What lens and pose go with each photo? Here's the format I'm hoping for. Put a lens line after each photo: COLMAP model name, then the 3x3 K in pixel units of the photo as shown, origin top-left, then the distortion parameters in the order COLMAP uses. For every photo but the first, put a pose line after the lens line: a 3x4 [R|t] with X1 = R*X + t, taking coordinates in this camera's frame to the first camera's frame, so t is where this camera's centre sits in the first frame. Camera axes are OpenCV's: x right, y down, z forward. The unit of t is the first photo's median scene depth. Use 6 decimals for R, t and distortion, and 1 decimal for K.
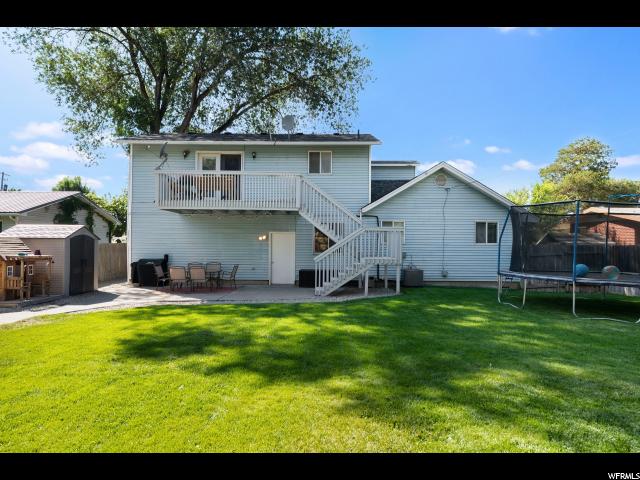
lens RADIAL K [[436.3, 0, 318.4], [0, 436.3, 239.2], [0, 0, 1]] dist [0.010334, 0.001346]
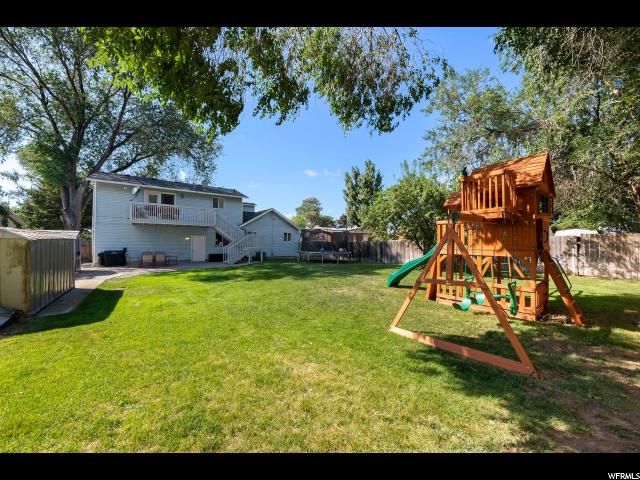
lens RADIAL K [[256.6, 0, 320.9], [0, 256.6, 239.6], [0, 0, 1]] dist [0.000268, 0.000004]
pose [[0.811162, 0.000782, 0.584820, -0.318393], [-0.005210, 0.999969, 0.005889, -0.009223], [-0.584798, -0.007824, 0.811141, -0.307198]]
